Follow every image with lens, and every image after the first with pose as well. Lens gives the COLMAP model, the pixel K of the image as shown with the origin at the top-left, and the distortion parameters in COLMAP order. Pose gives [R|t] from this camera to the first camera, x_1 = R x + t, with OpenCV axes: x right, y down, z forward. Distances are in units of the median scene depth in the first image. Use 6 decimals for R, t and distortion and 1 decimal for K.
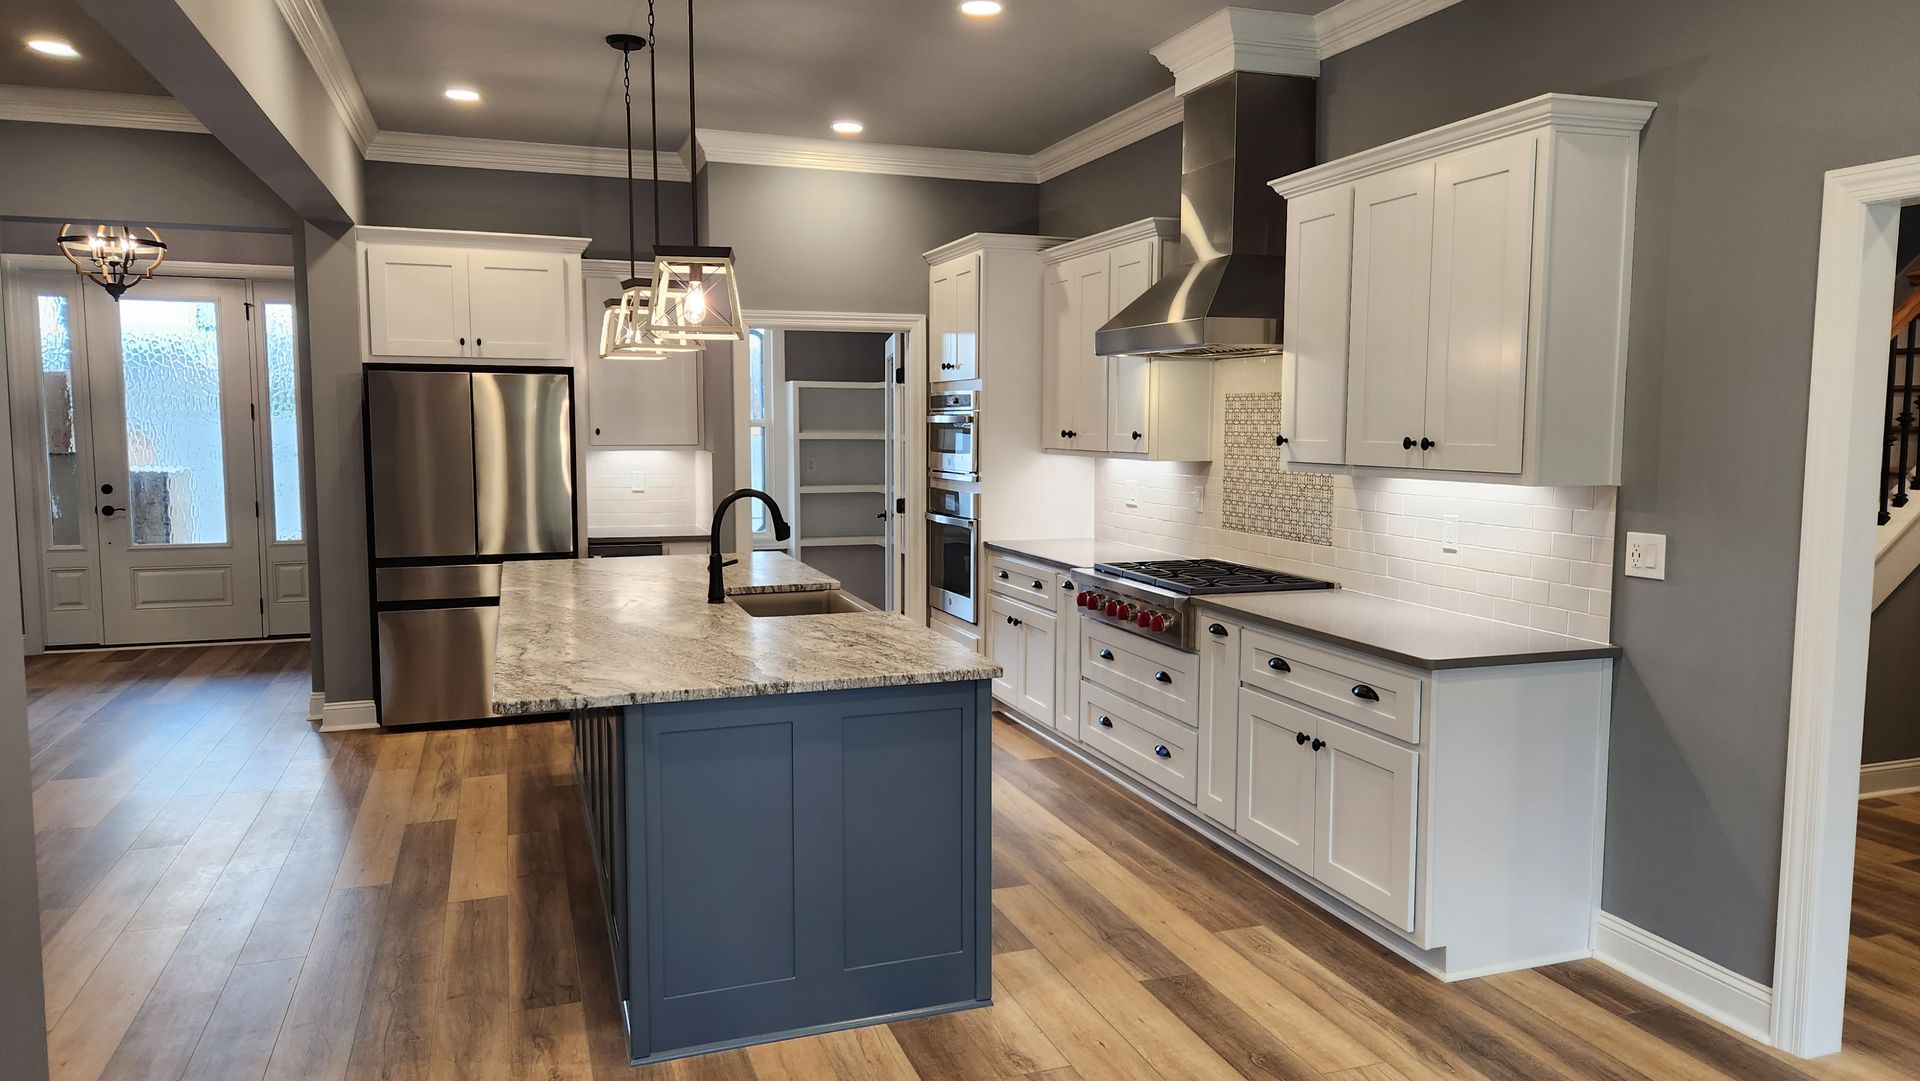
lens RADIAL K [[1300.7, 0, 952.9], [0, 1300.7, 541.6], [0, 0, 1]] dist [0.078362, -0.011027]
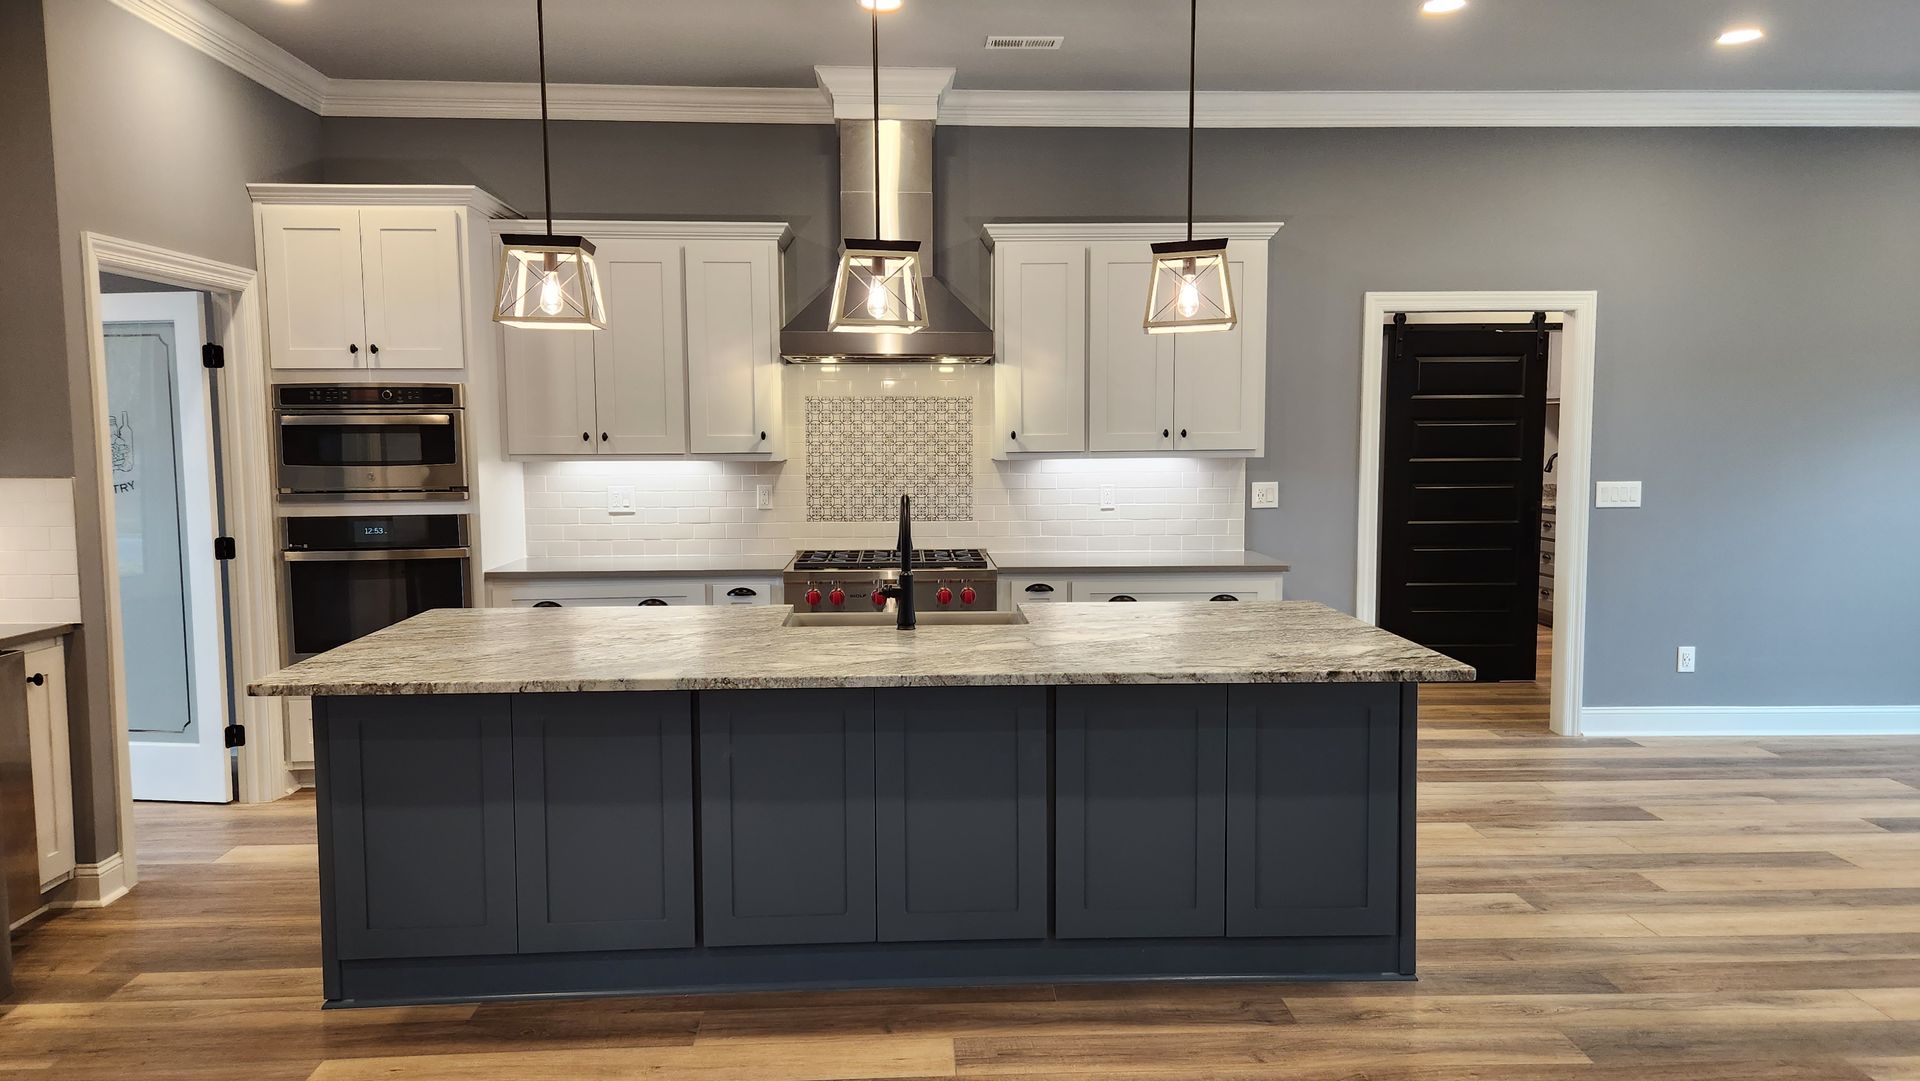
lens RADIAL K [[1300.7, 0, 958.4], [0, 1300.7, 545.0], [0, 0, 1]] dist [0.078362, -0.011027]
pose [[0.277175, -0.091132, 0.956488, -0.839828], [0.098878, 0.992912, 0.065950, -0.052519], [-0.955718, 0.076296, 0.284221, 0.614074]]
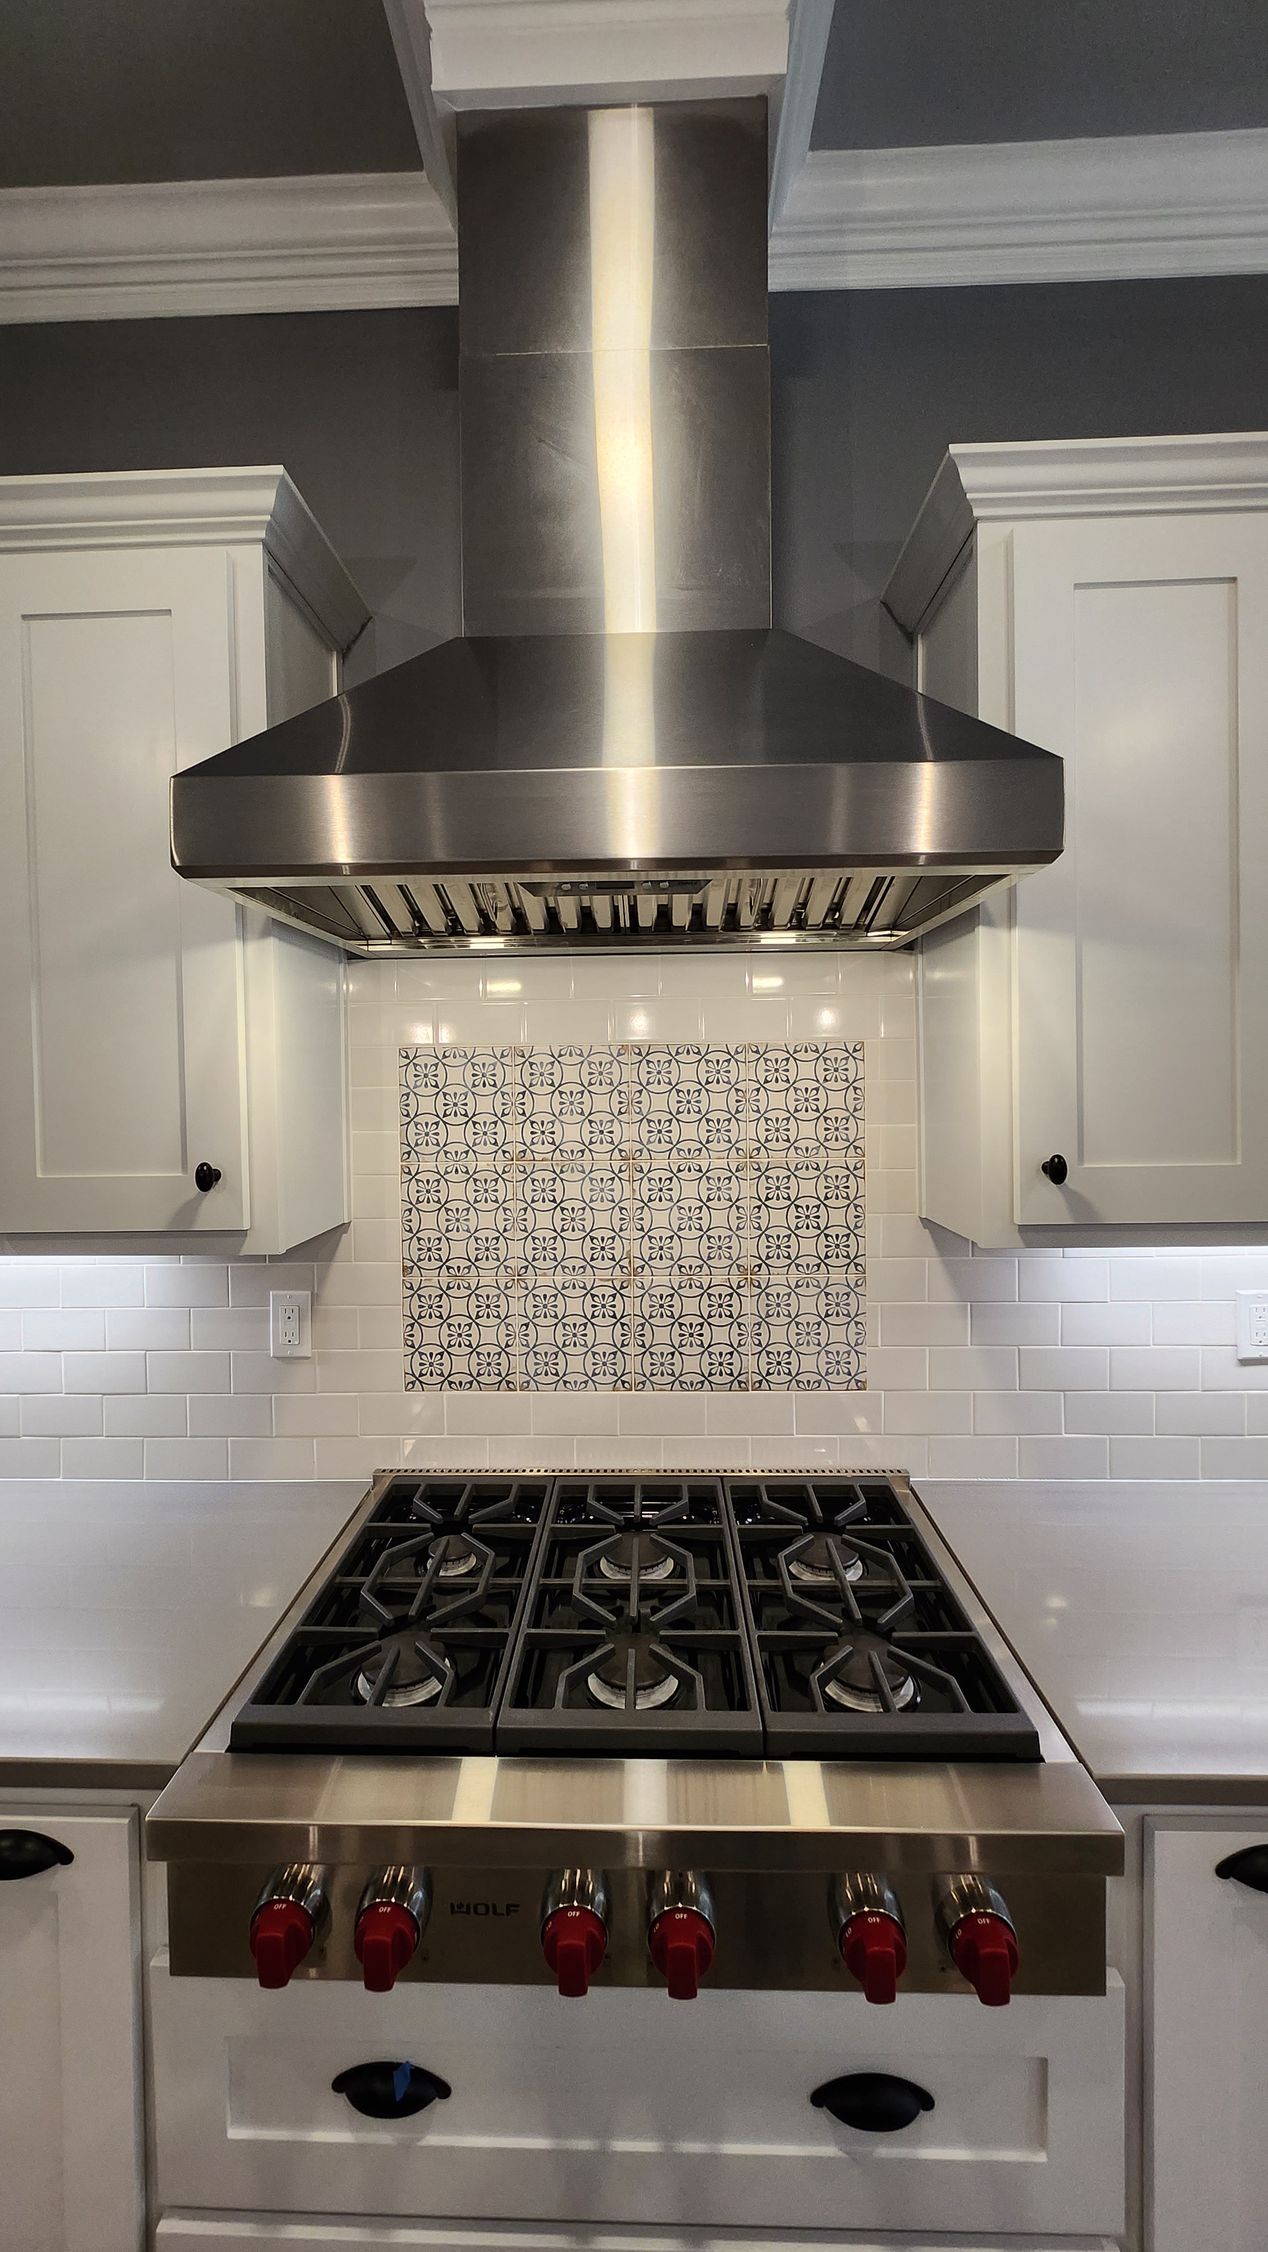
lens RADIAL K [[893.3, 0, 611.2], [0, 893.3, 1099.4], [0, 0, 1]] dist [-0.002742, 0.000482]
pose [[0.363112, -0.031040, 0.931228, -0.018840], [0.105924, 0.994341, -0.008160, -0.093767], [-0.925705, 0.101603, 0.364345, 0.890795]]
